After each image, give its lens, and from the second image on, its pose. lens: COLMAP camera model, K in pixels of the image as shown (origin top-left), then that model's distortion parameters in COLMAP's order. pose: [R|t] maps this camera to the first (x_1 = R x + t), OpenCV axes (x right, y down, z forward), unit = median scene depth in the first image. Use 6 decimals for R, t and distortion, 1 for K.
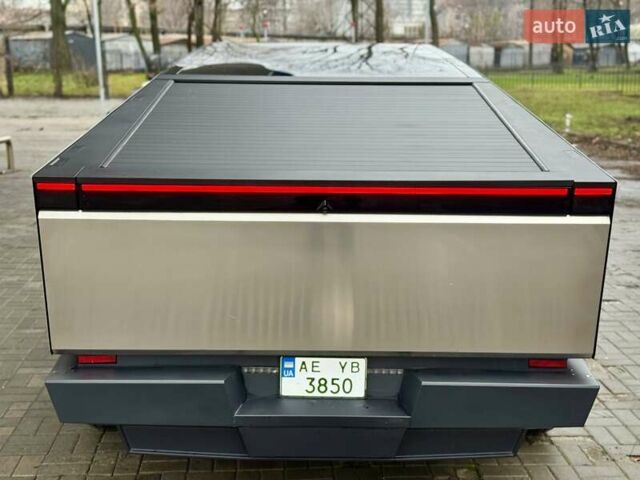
lens RADIAL K [[898.6, 0, 320.0], [0, 898.6, 240.0], [0, 0, 1]] dist [0.153858, -0.222437]
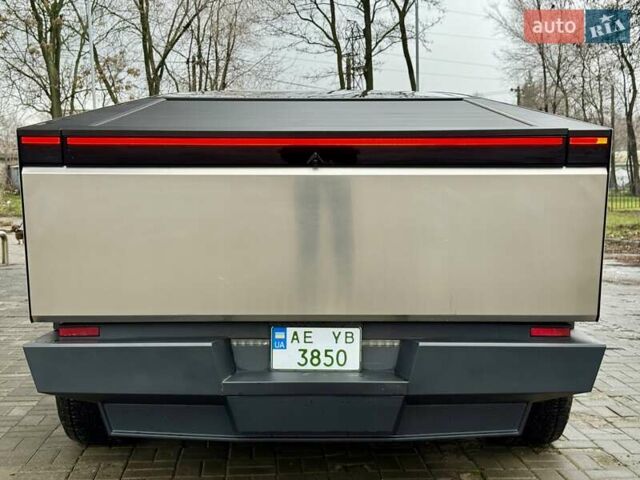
lens RADIAL K [[898.6, 0, 320.0], [0, 898.6, 240.0], [0, 0, 1]] dist [0.153858, -0.222437]
pose [[0.999935, -0.010518, 0.004487, 0.004639], [0.011053, 0.989564, -0.143668, 0.175242], [-0.002929, 0.143708, 0.989616, 0.039657]]
